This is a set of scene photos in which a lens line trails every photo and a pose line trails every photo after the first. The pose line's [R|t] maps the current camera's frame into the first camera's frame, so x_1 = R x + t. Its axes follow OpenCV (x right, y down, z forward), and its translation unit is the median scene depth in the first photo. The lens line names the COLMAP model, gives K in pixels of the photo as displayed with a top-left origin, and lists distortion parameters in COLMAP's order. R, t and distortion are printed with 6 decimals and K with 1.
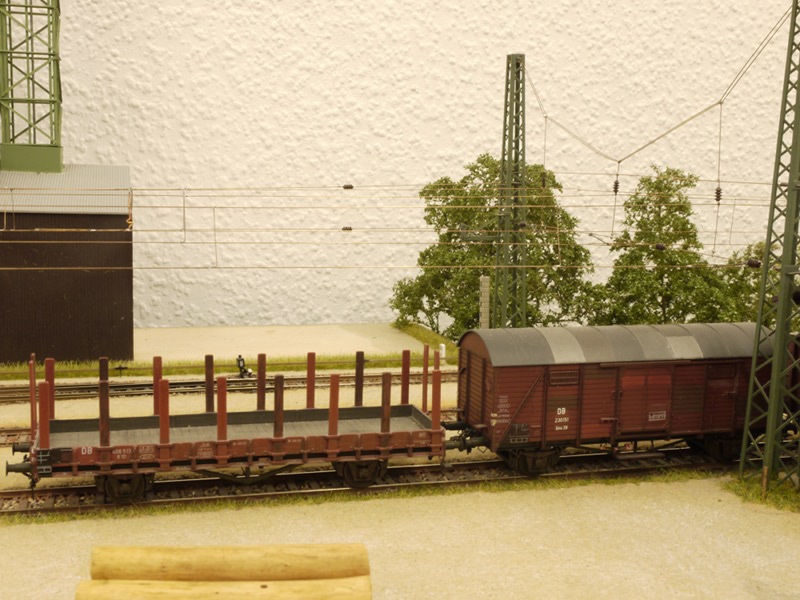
lens RADIAL K [[1040.8, 0, 400.3], [0, 1040.8, 299.3], [0, 0, 1]] dist [-0.006604, 0.000000]
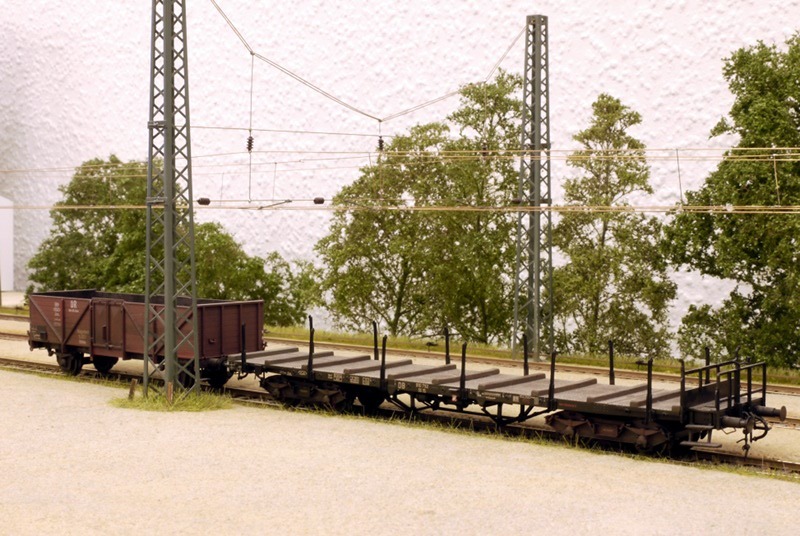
lens RADIAL K [[1294.0, 0, 400.0], [0, 1294.0, 269.2], [0, 0, 1]] dist [-0.027840, 0.000000]
pose [[0.558557, 0.014637, -0.829337, 1.228838], [-0.095513, 0.994328, -0.046779, 0.022542], [0.823948, 0.105341, 0.556787, 0.386413]]
